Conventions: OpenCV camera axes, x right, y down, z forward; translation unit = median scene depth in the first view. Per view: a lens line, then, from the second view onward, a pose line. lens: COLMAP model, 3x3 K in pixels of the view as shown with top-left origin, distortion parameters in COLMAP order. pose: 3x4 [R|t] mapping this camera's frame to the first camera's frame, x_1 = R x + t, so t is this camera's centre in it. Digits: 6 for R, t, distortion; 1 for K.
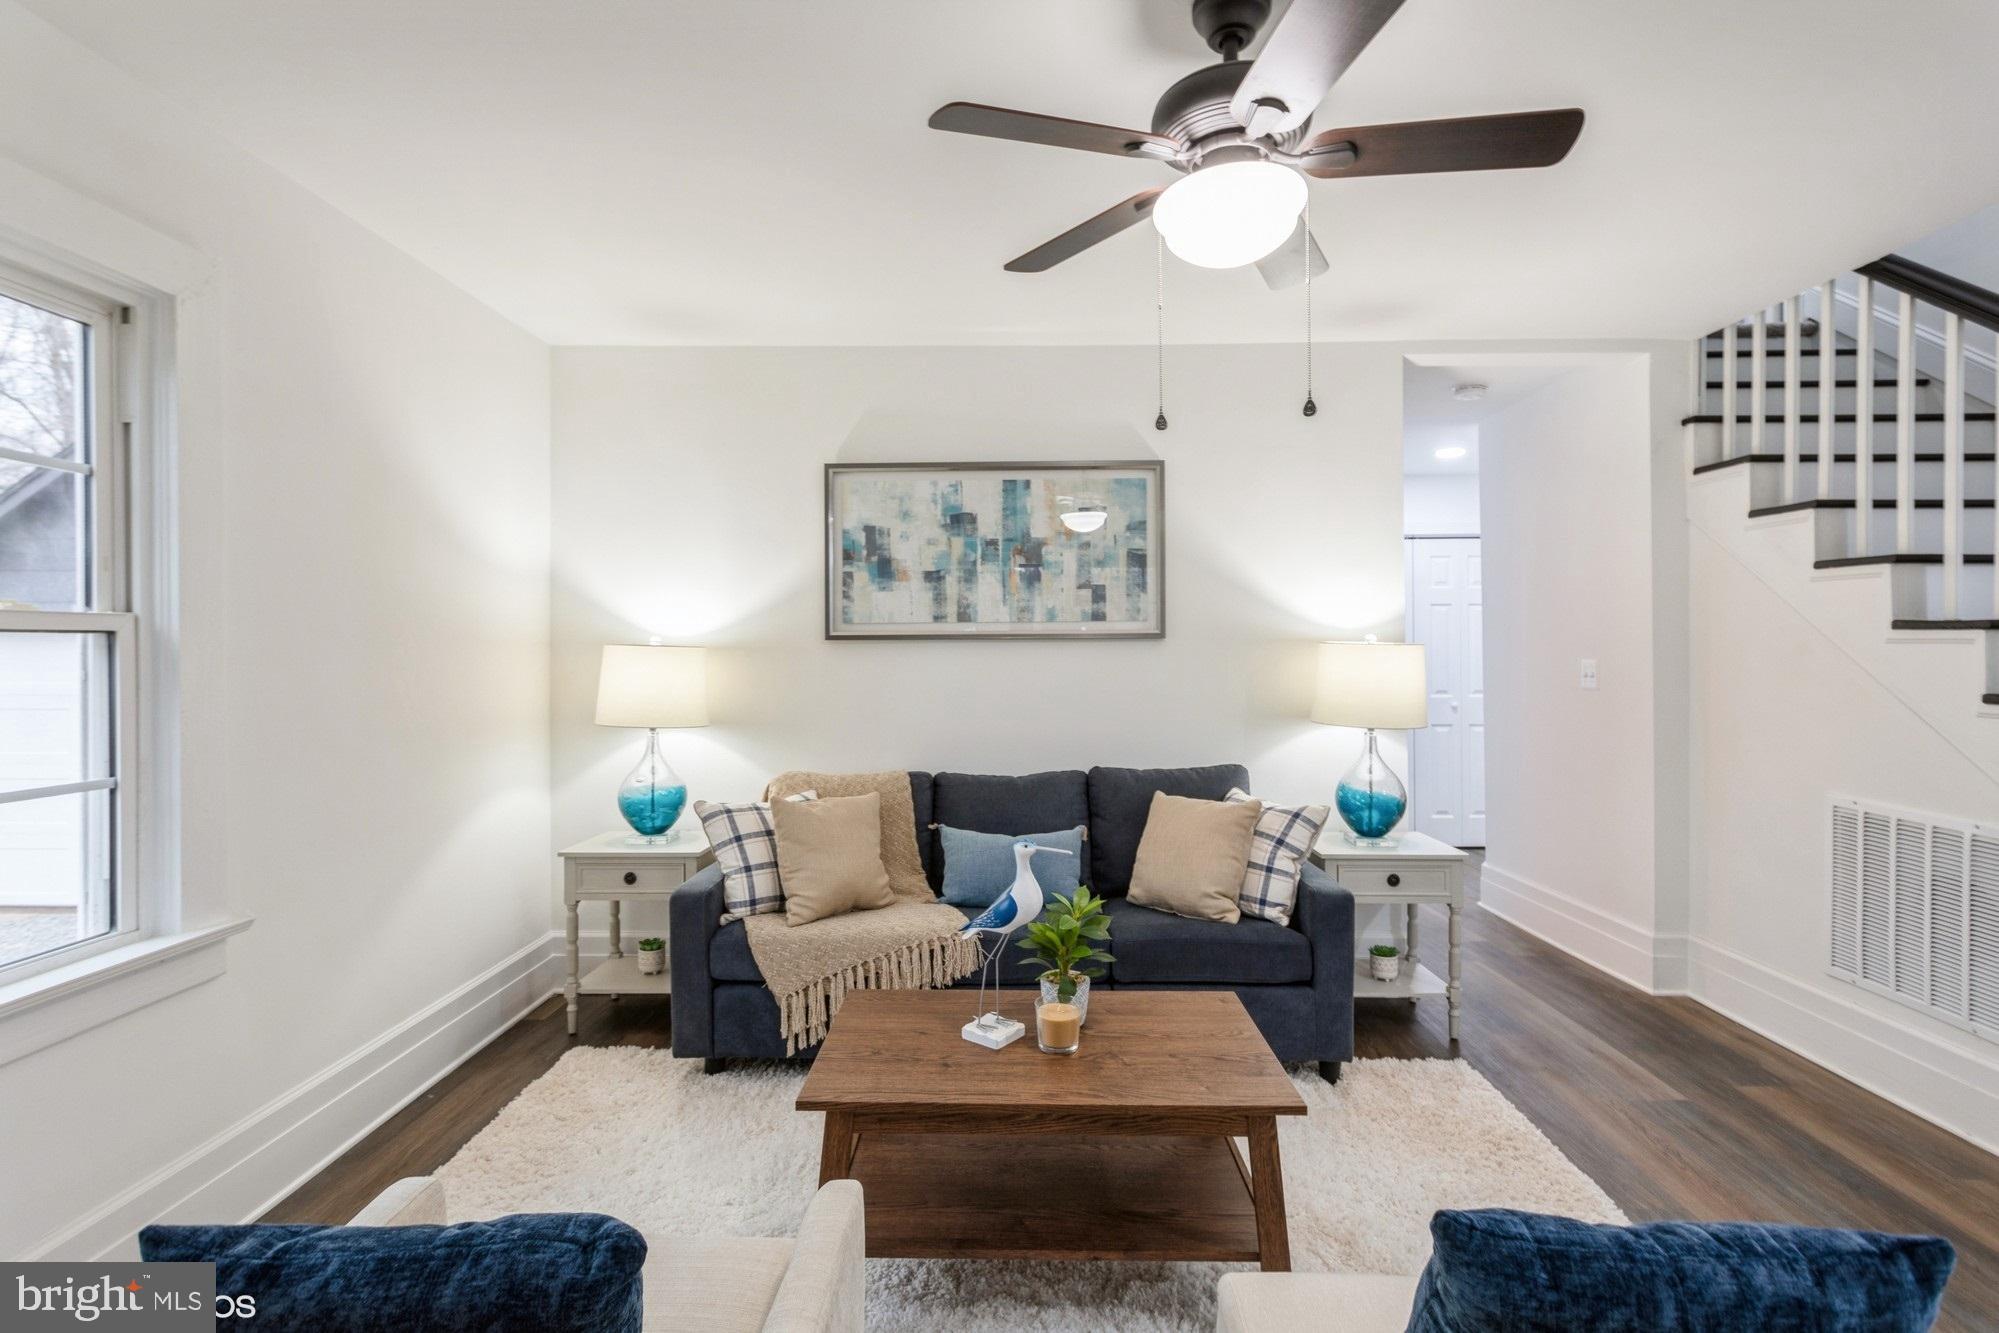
lens RADIAL K [[952.8, 0, 1006.2], [0, 952.8, 646.2], [0, 0, 1]] dist [0.001865, 0.000703]
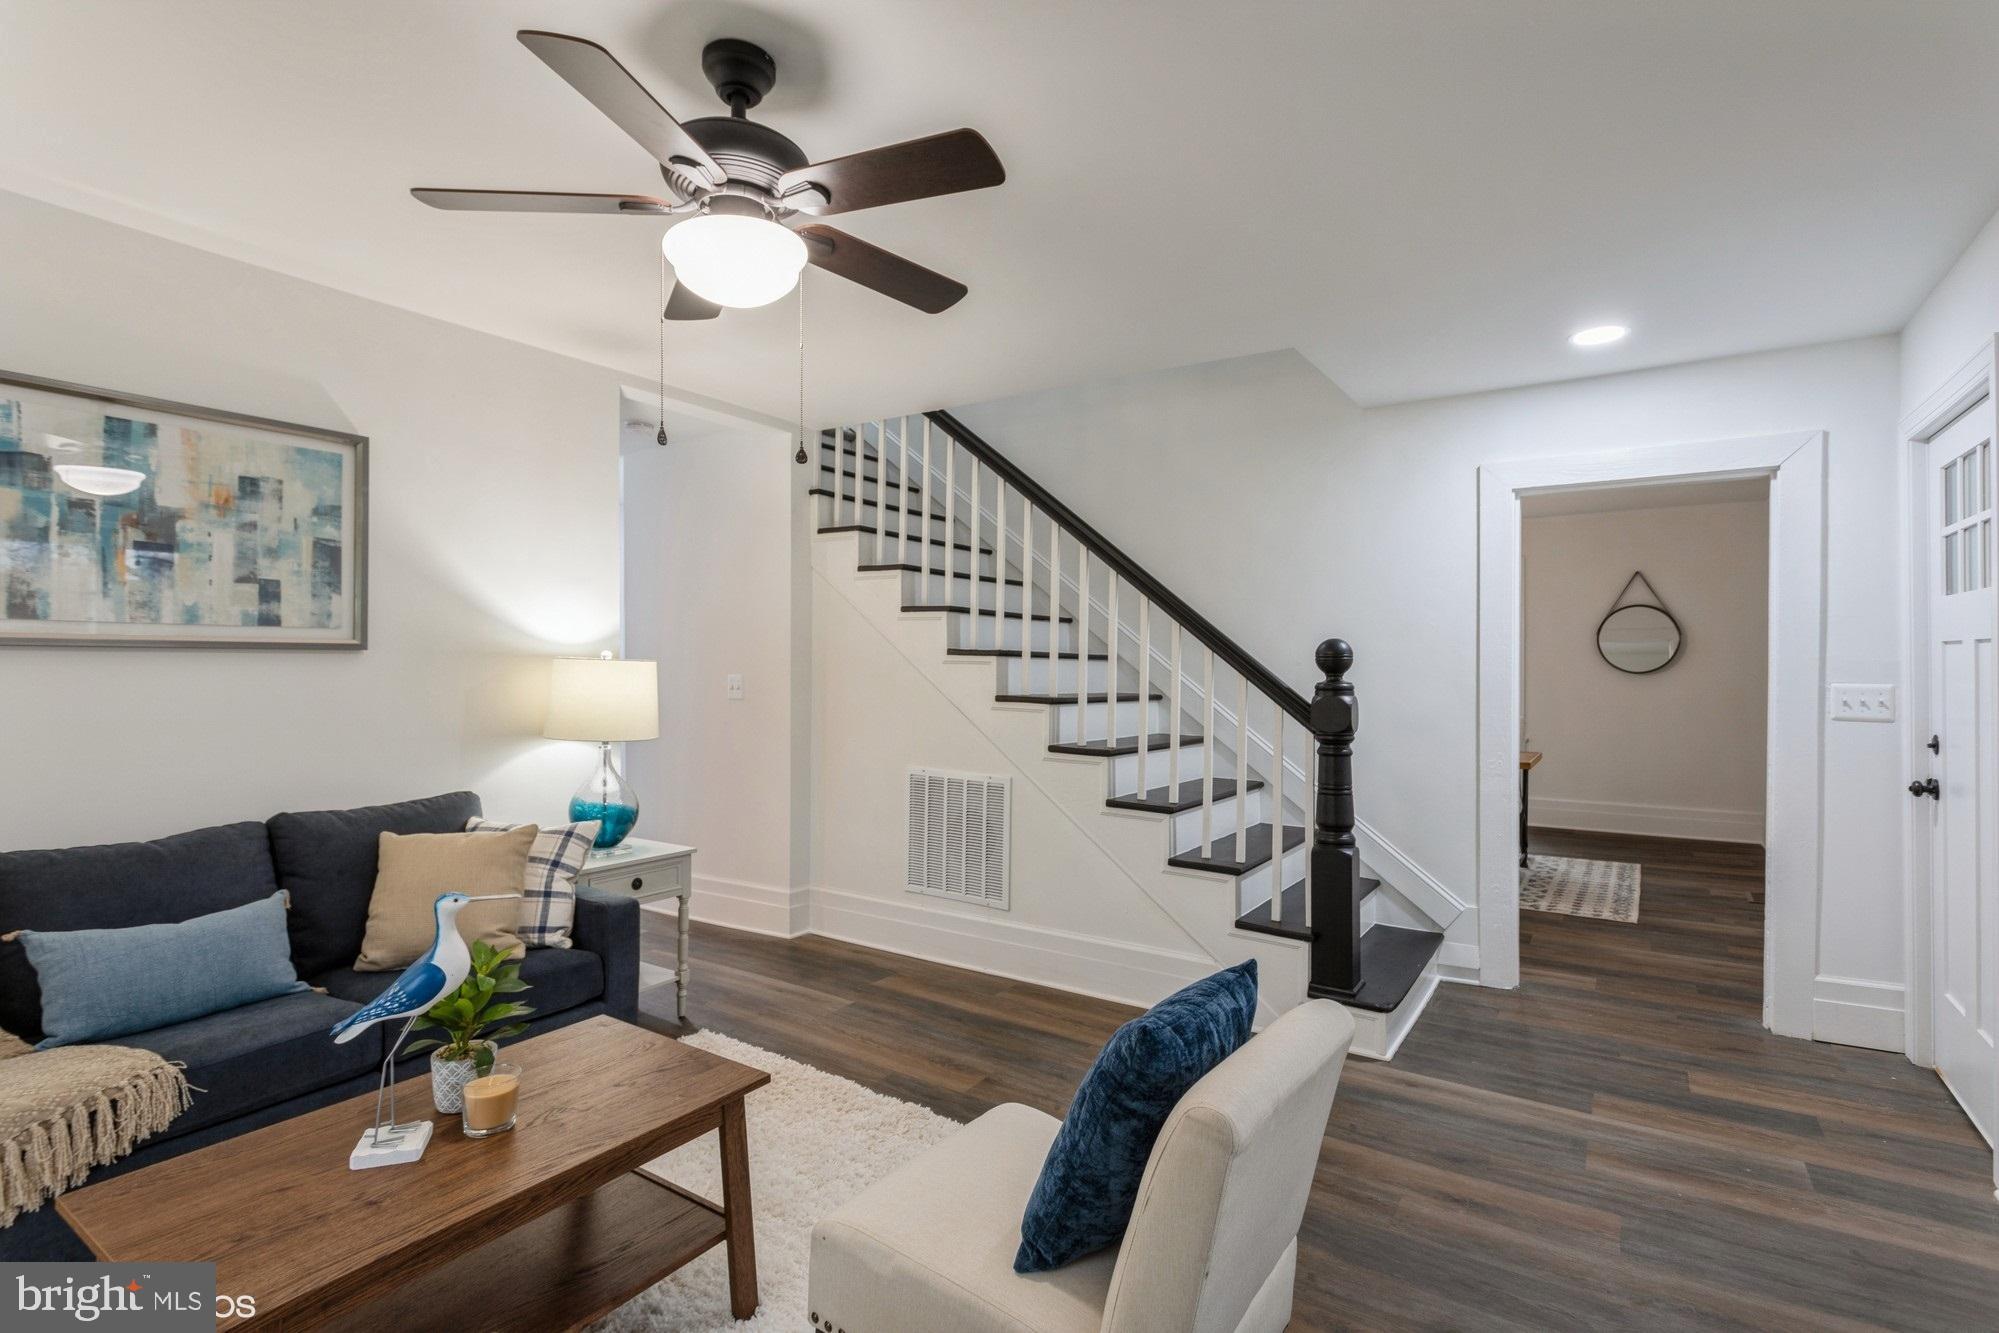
lens RADIAL K [[945.8, 0, 1001.0], [0, 945.8, 657.4], [0, 0, 1]] dist [0.004659, 0.001279]
pose [[0.542944, 0.013485, 0.839660, -0.228432], [-0.012107, 0.999893, -0.008229, -0.001734], [-0.839681, -0.005698, 0.543049, 0.080279]]
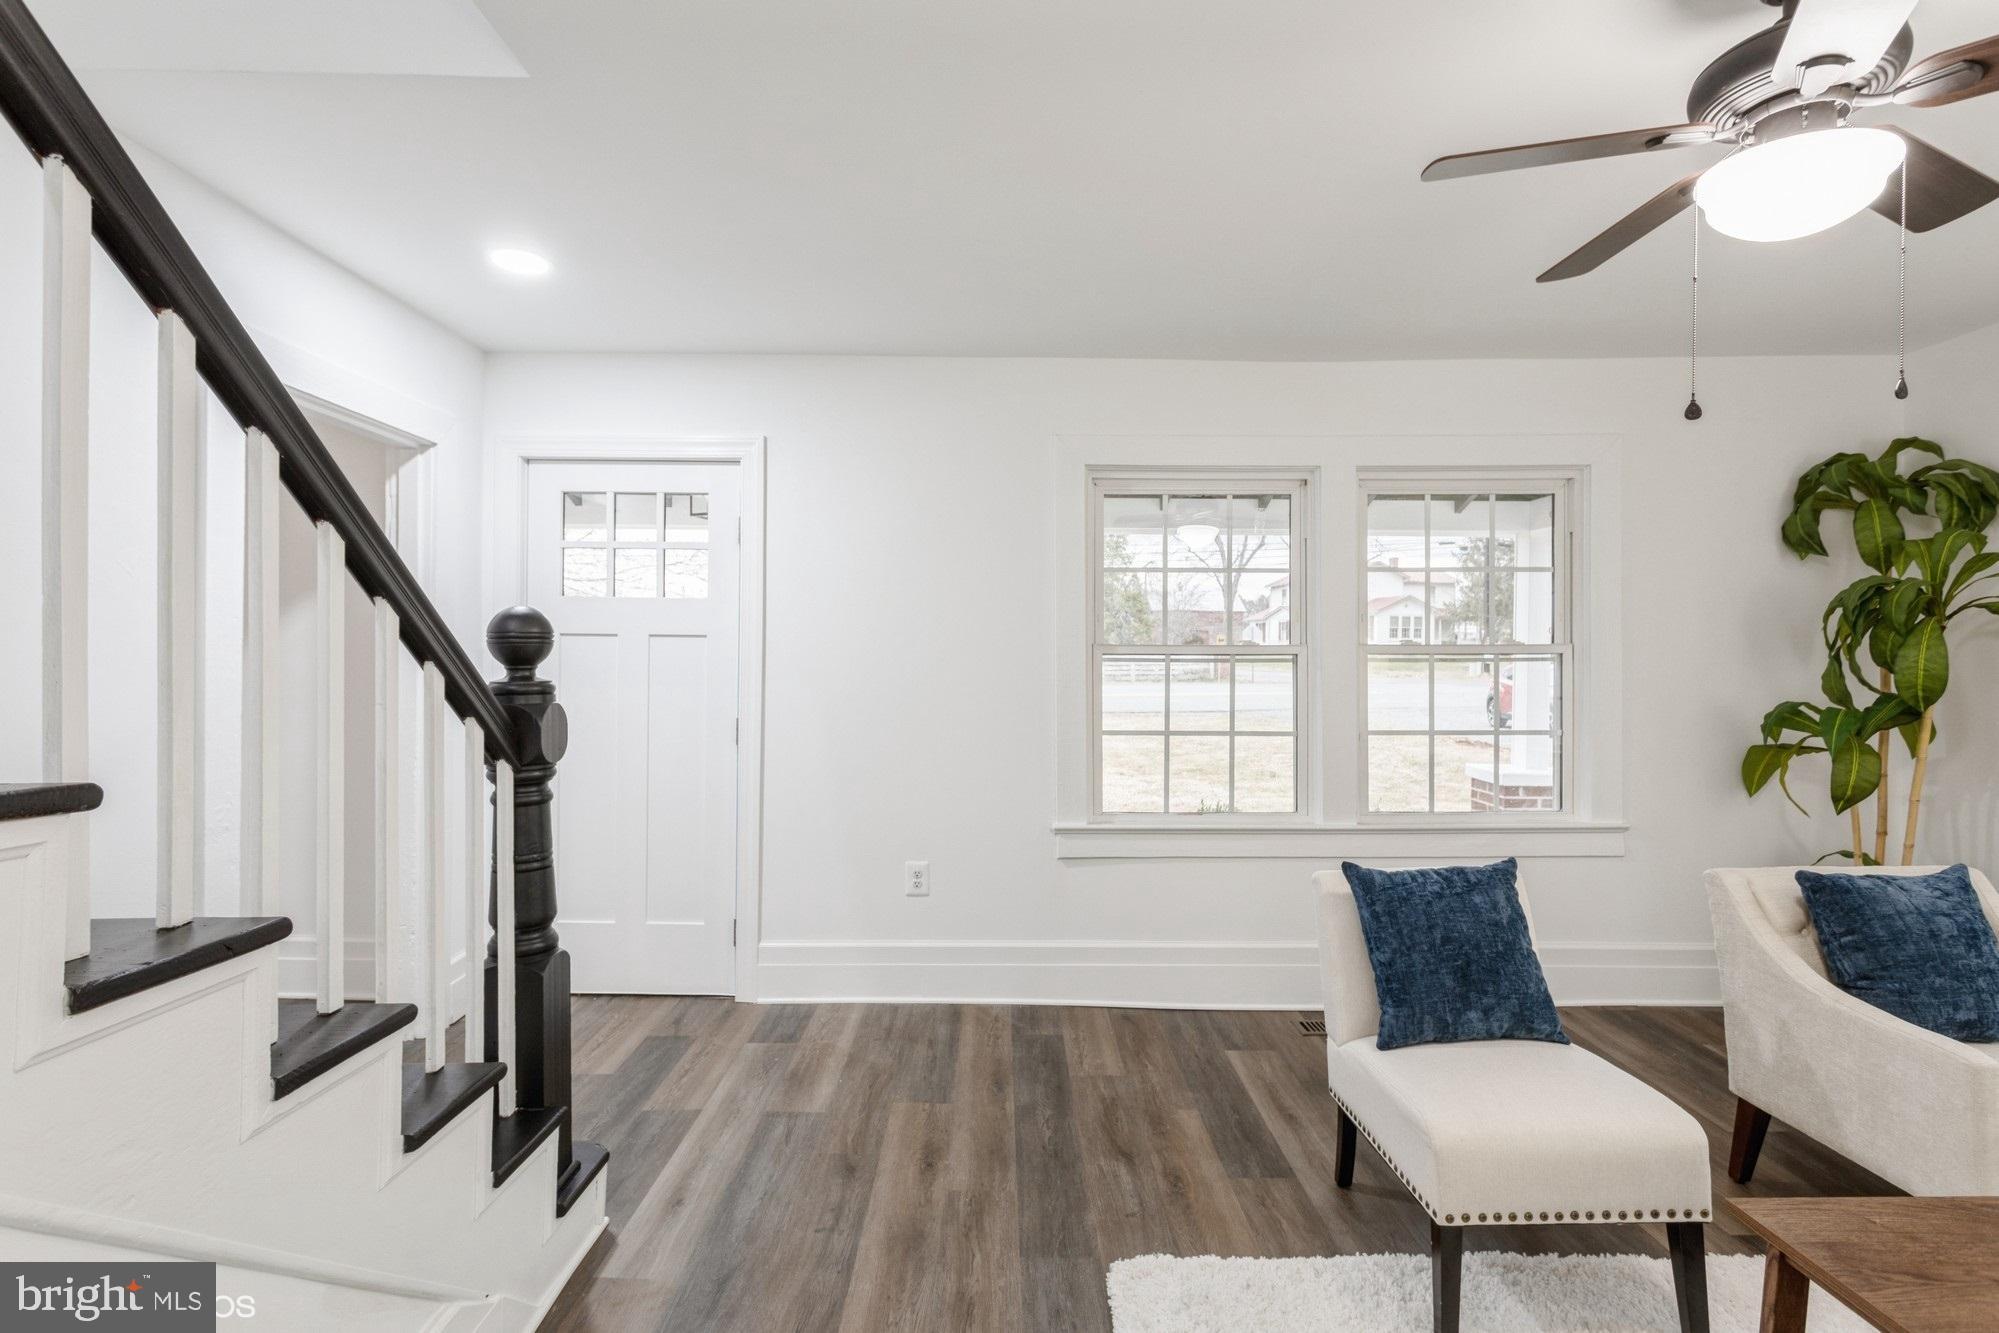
lens RADIAL K [[969.8, 0, 993.2], [0, 969.8, 671.5], [0, 0, 1]] dist [-0.000020, 0.000094]
pose [[-0.999862, 0.004576, -0.015951, 0.496885], [0.004563, 0.999989, 0.000833, 0.007156], [0.015955, 0.000760, -0.999872, 0.912742]]
